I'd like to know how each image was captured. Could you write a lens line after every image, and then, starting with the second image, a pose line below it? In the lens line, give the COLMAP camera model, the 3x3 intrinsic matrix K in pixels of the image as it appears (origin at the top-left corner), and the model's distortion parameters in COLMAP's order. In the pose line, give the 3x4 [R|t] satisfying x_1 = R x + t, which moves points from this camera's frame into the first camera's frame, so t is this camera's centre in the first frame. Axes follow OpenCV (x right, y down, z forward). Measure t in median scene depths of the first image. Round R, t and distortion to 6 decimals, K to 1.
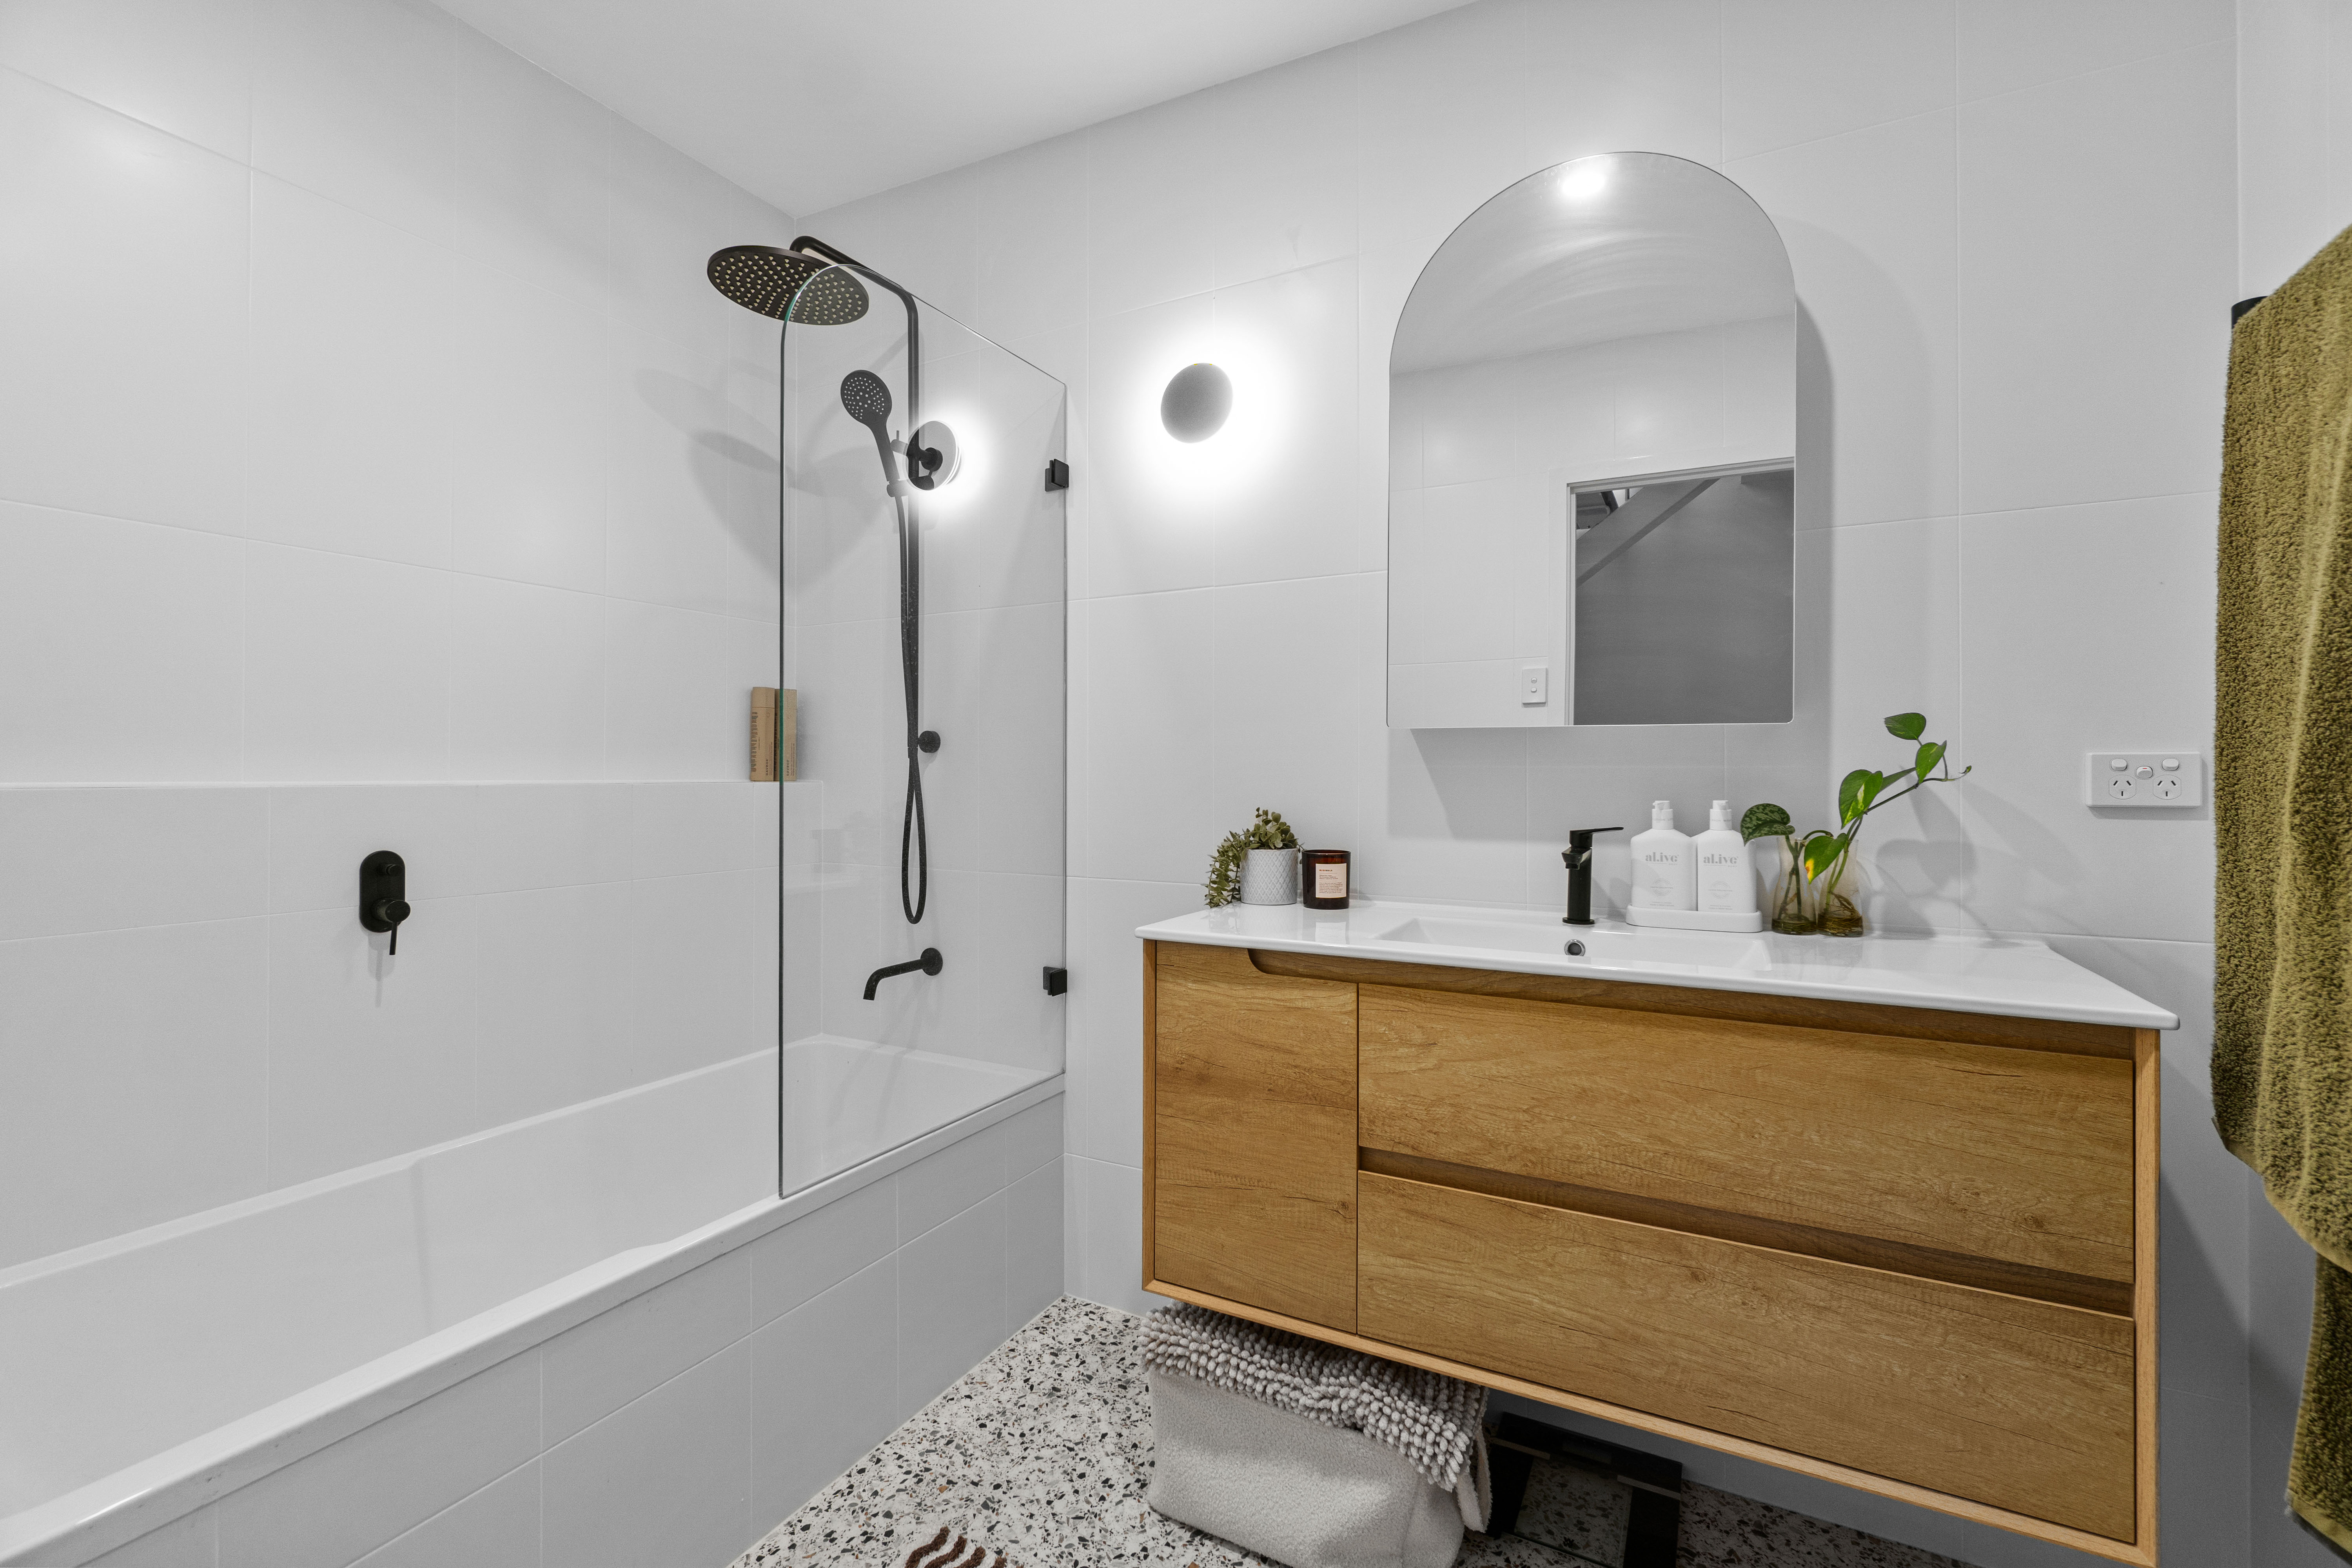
lens RADIAL K [[1010.1, 0, 1171.0], [0, 1010.1, 777.9], [0, 0, 1]] dist [-0.007362, 0.000547]
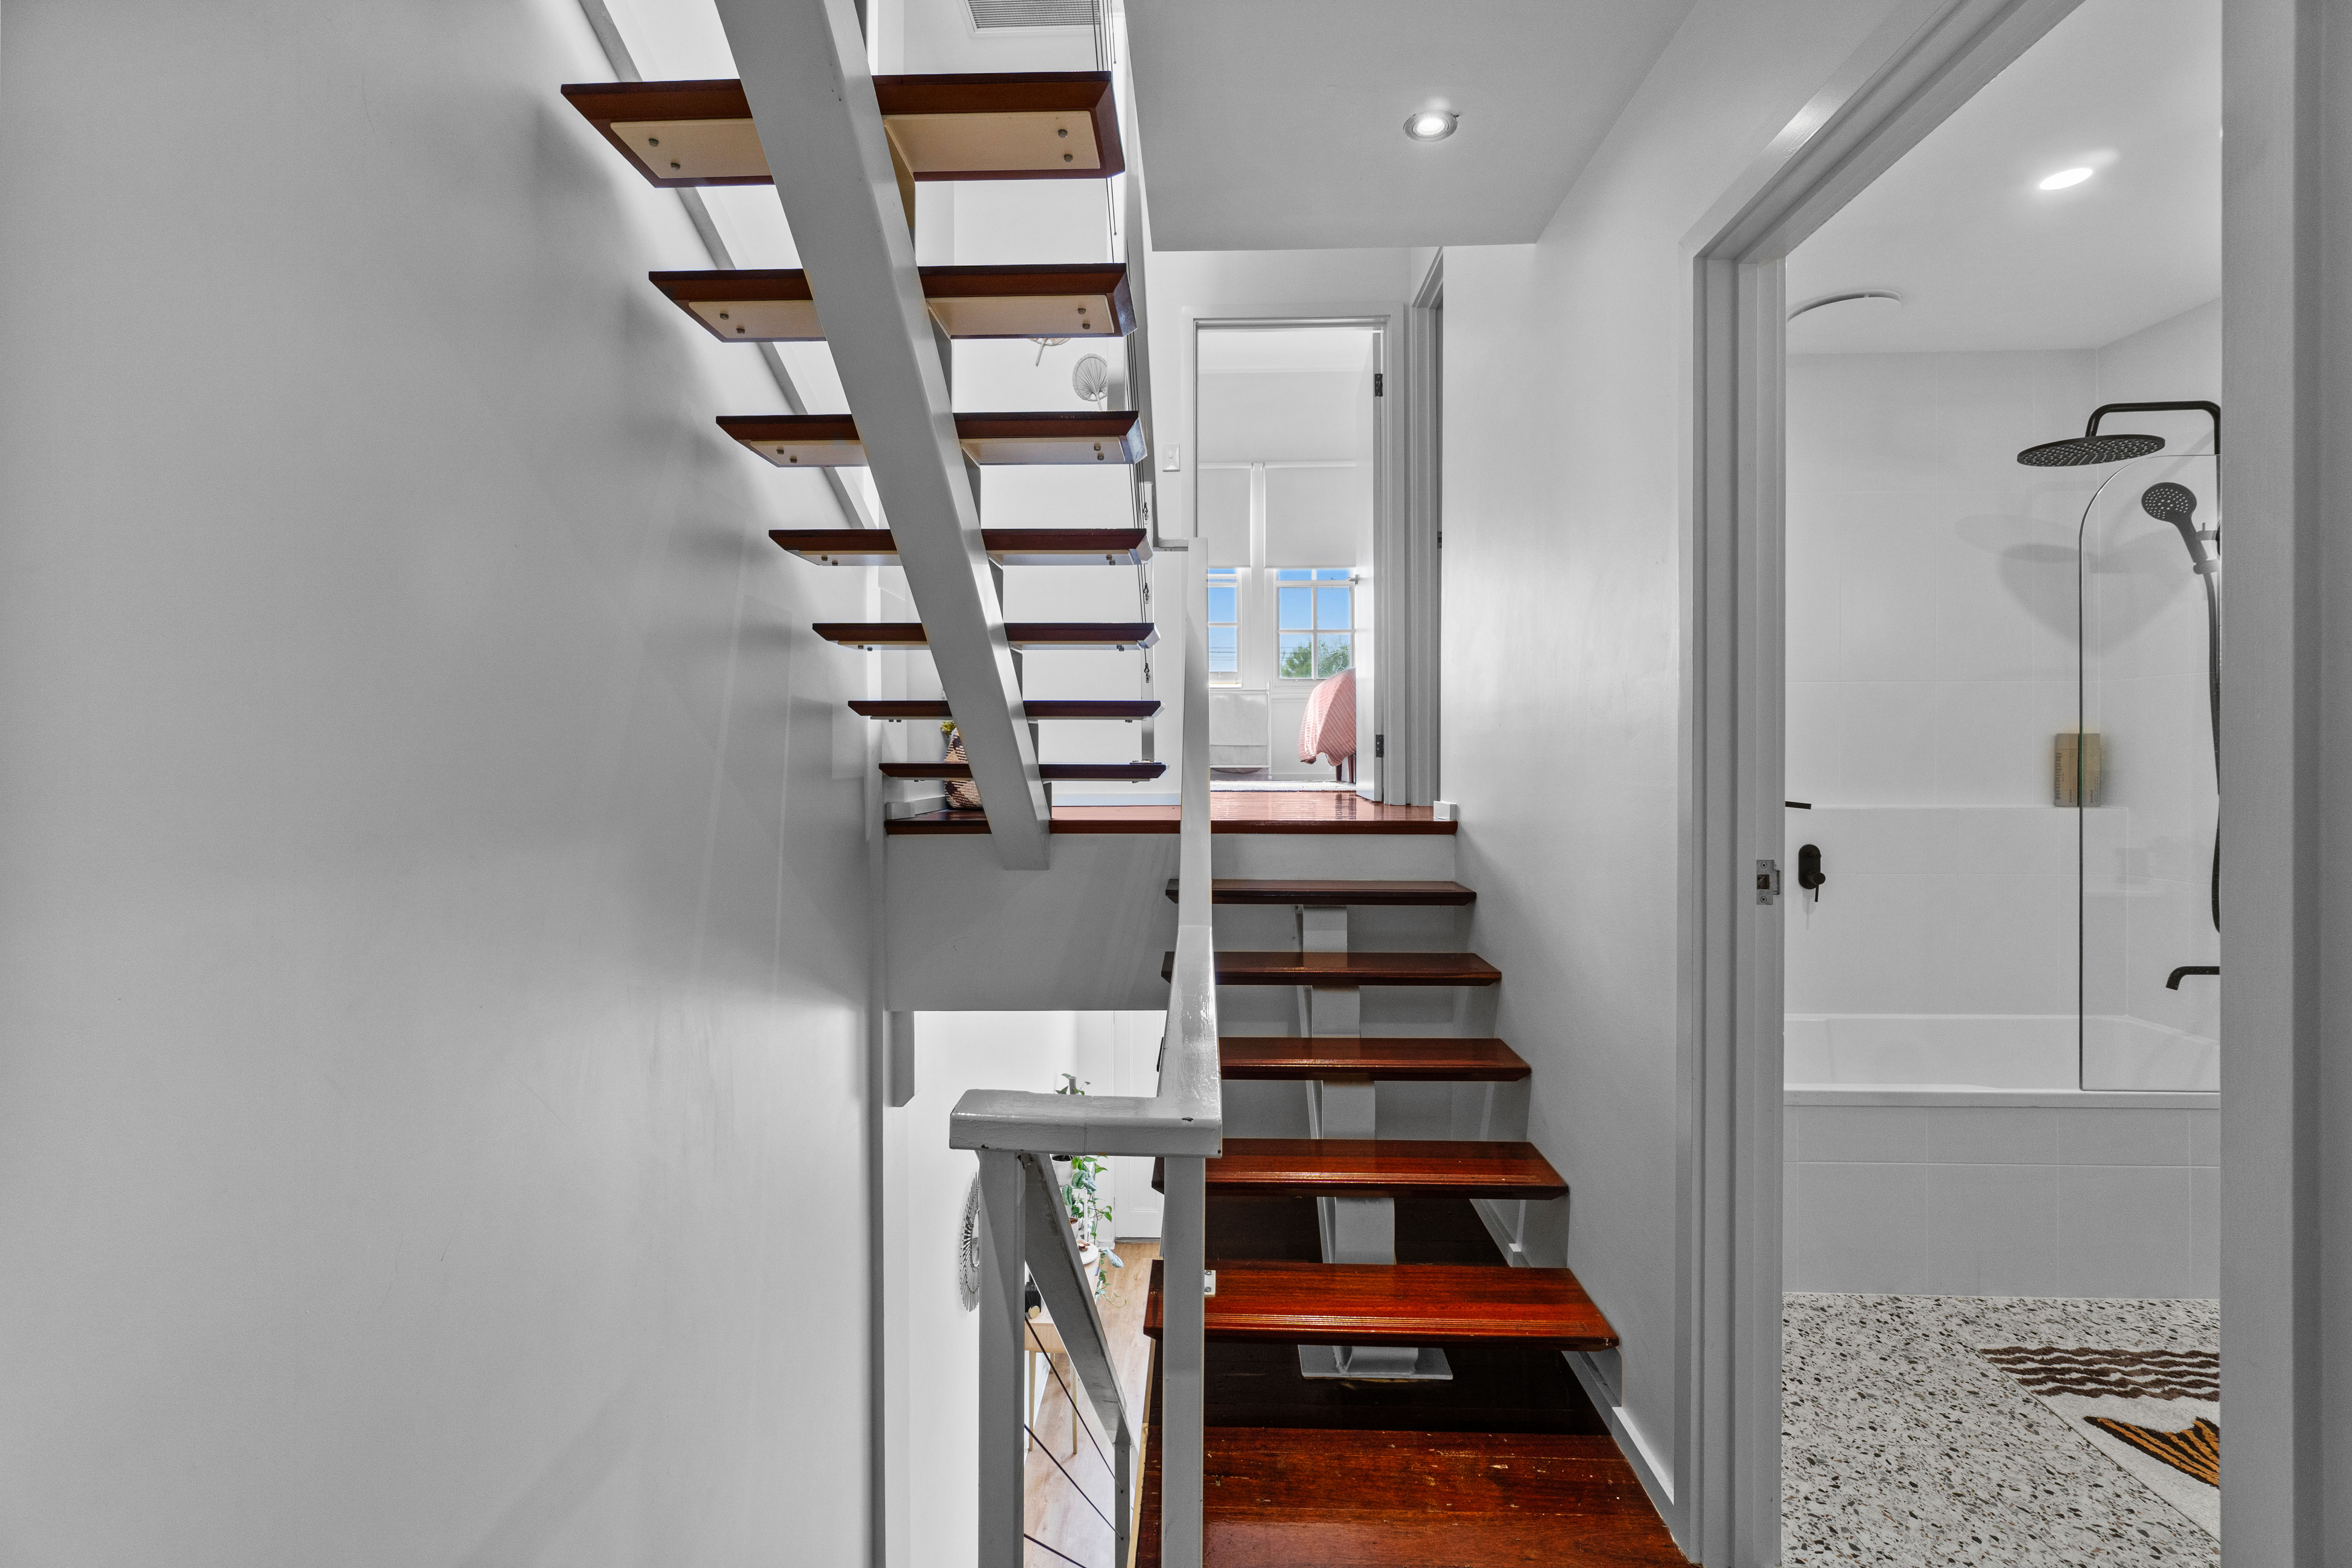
lens RADIAL K [[1010.1, 0, 1164.8], [0, 1010.1, 771.7], [0, 0, 1]] dist [-0.007362, 0.000547]
pose [[0.445958, 0.001625, -0.895052, 0.239305], [0.001334, 0.999996, 0.002480, -0.047483], [0.895053, -0.002300, 0.445954, -0.625227]]
